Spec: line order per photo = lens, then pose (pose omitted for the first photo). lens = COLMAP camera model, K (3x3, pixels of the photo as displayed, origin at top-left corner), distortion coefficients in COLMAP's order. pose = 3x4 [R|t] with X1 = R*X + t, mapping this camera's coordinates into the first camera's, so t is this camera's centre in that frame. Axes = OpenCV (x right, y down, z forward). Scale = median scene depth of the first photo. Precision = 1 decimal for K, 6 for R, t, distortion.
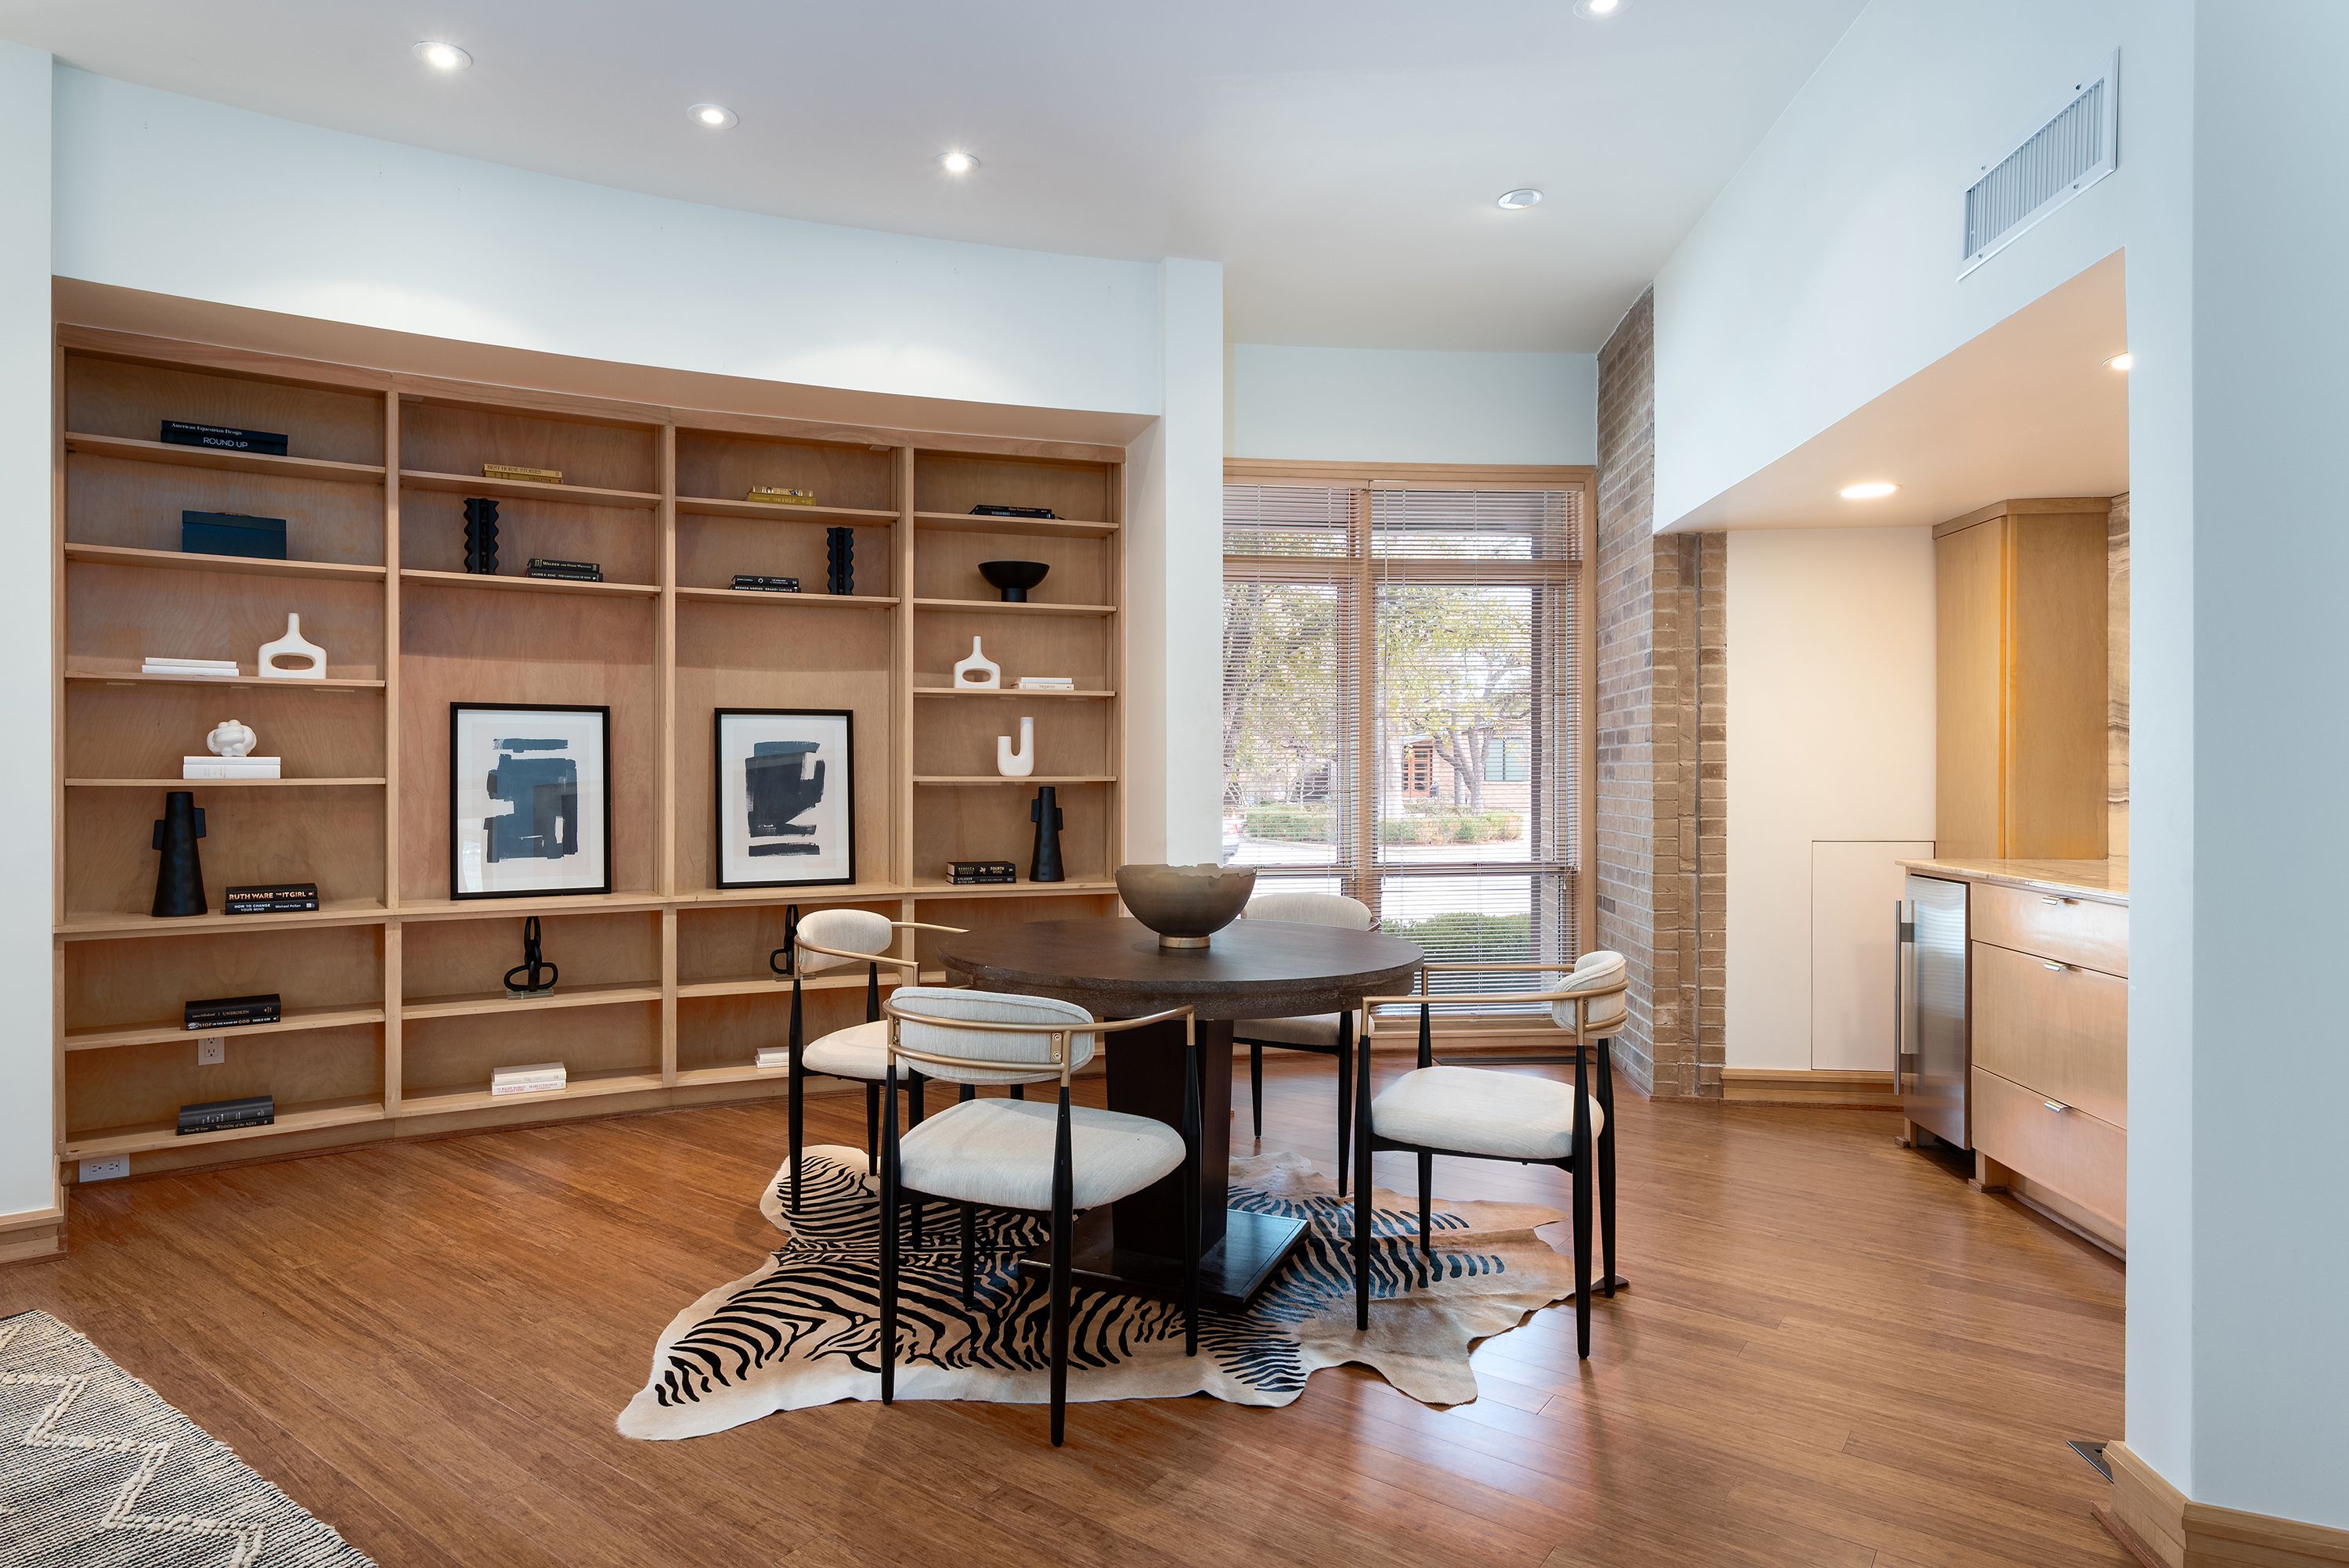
lens RADIAL K [[1350.0, 0, 1170.4], [0, 1350.0, 778.4], [0, 0, 1]] dist [-0.005491, -0.000545]
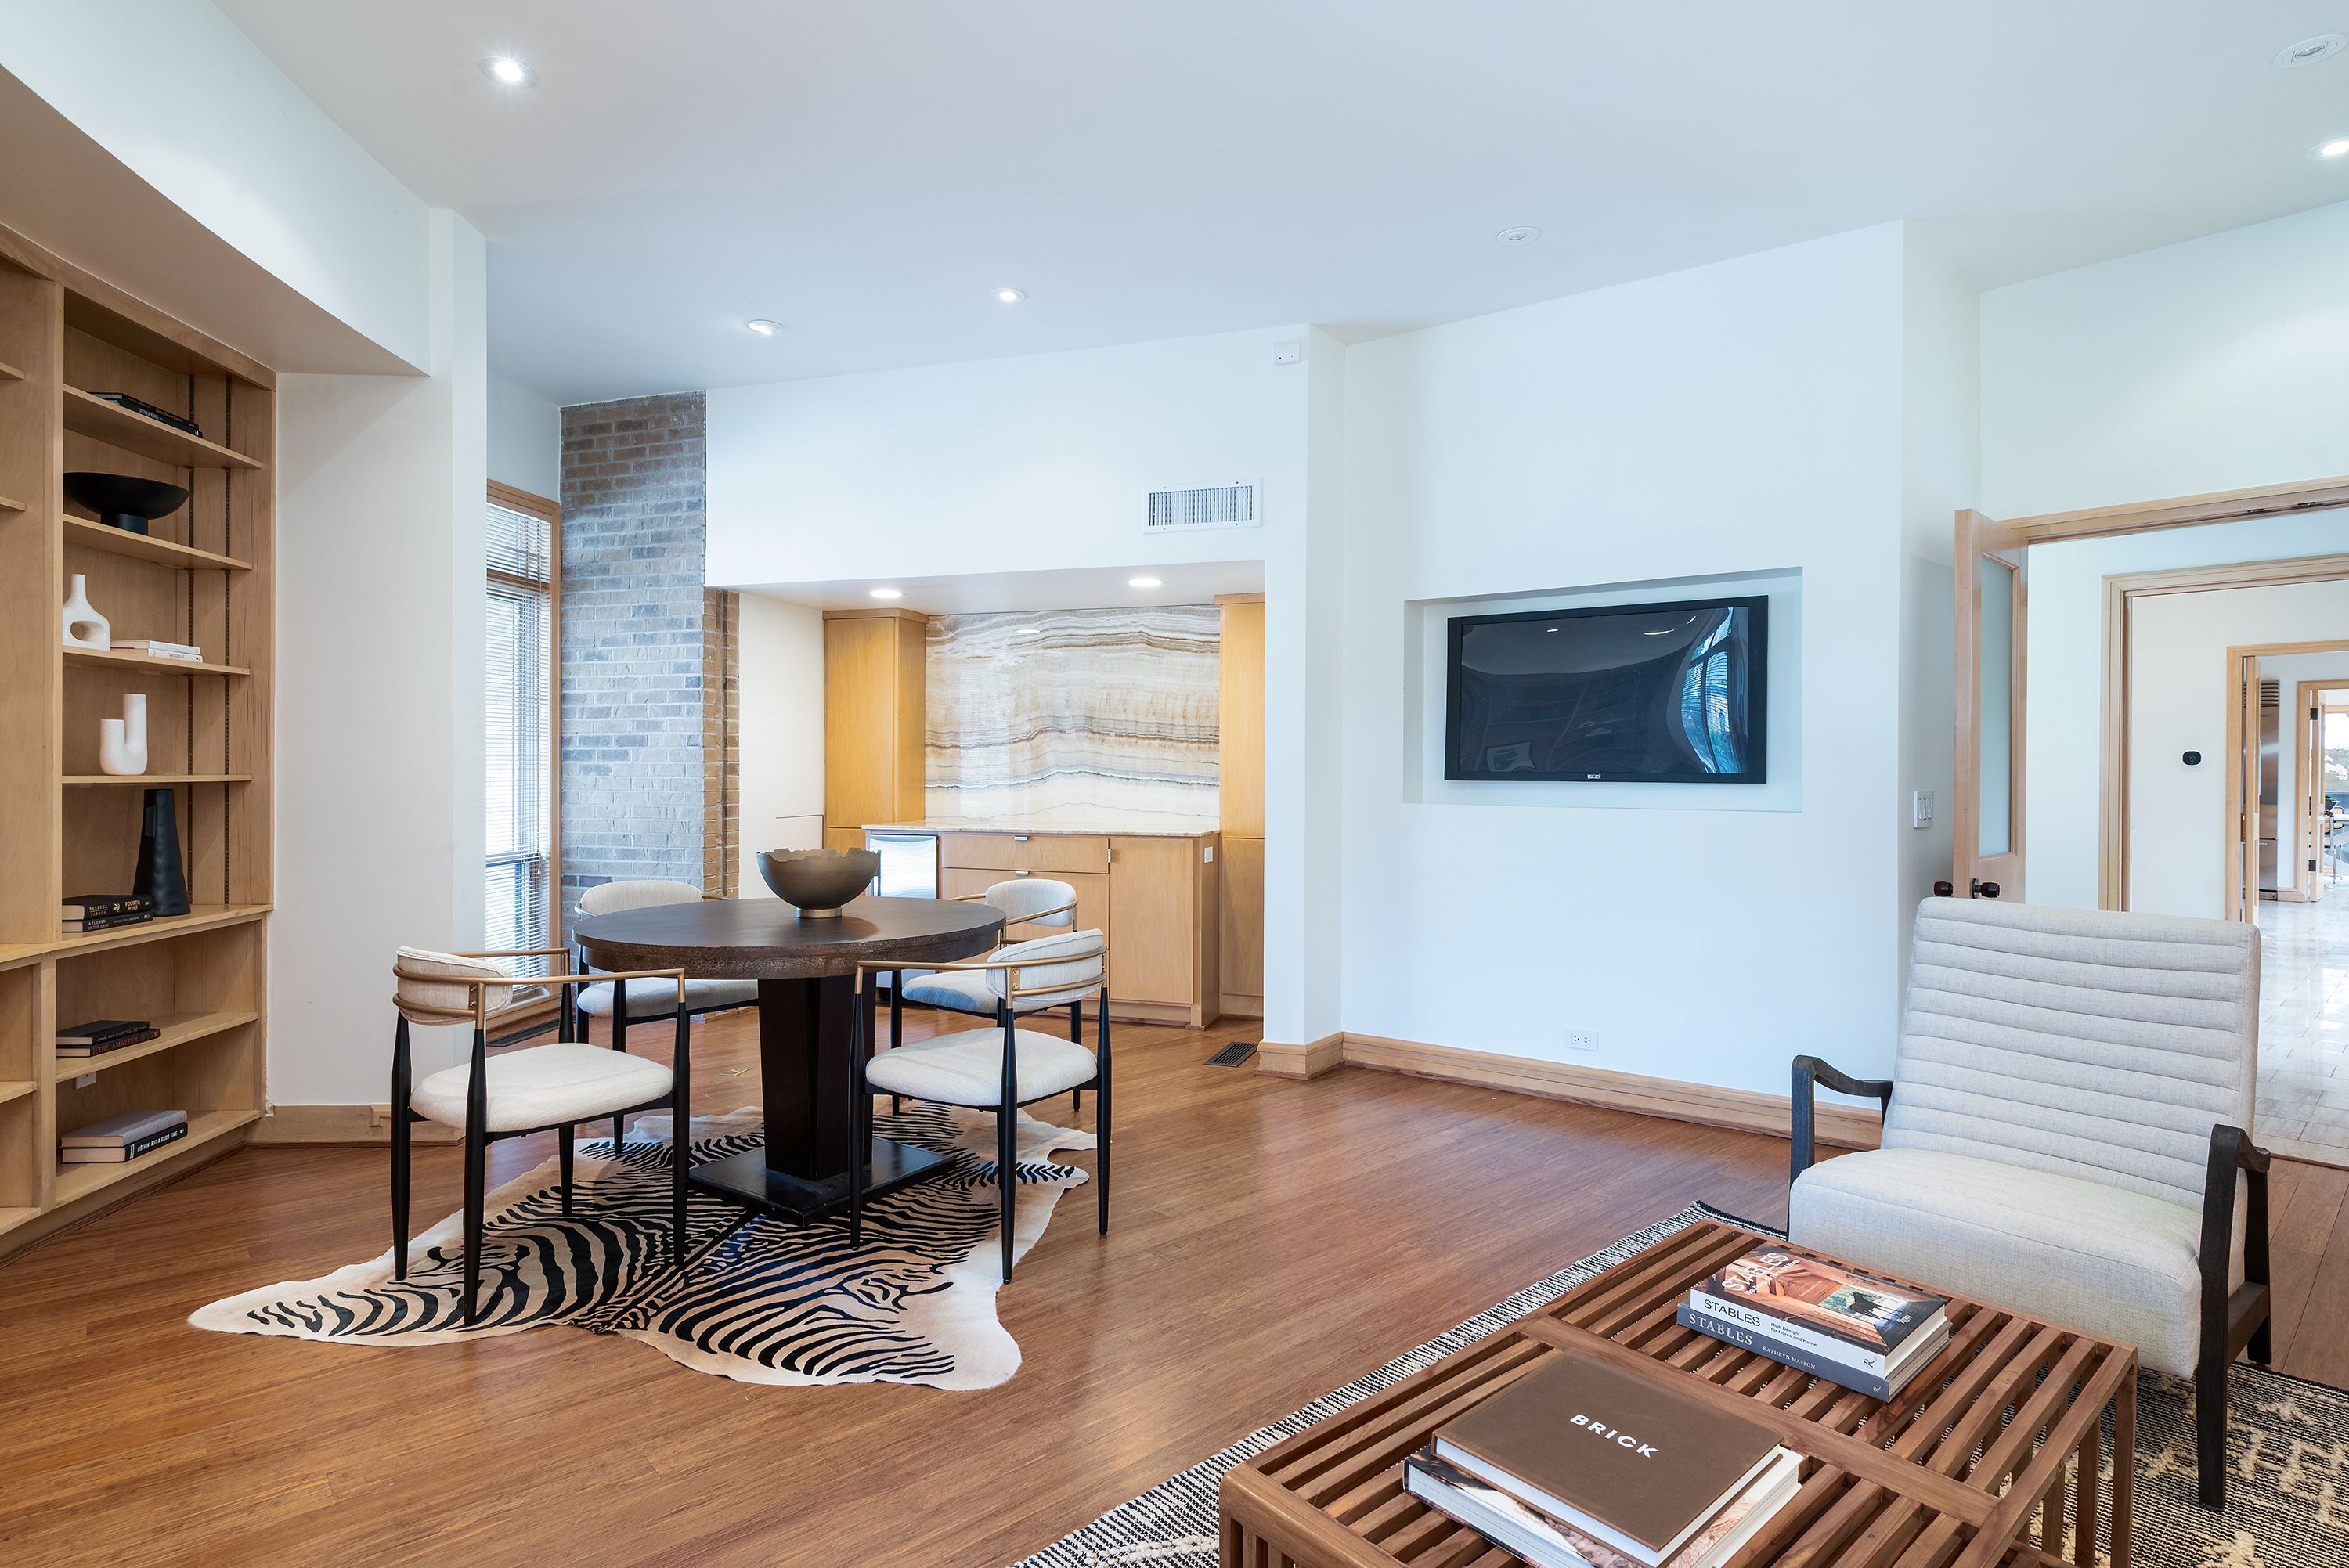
lens RADIAL K [[1170.3, 0, 1171.4], [0, 1170.3, 783.7], [0, 0, 1]] dist [0.002973, 0.000452]
pose [[0.181484, -0.011321, 0.983329, -0.783775], [0.001781, 0.999936, 0.011184, -0.003671], [-0.983392, -0.000278, 0.181493, 0.417373]]
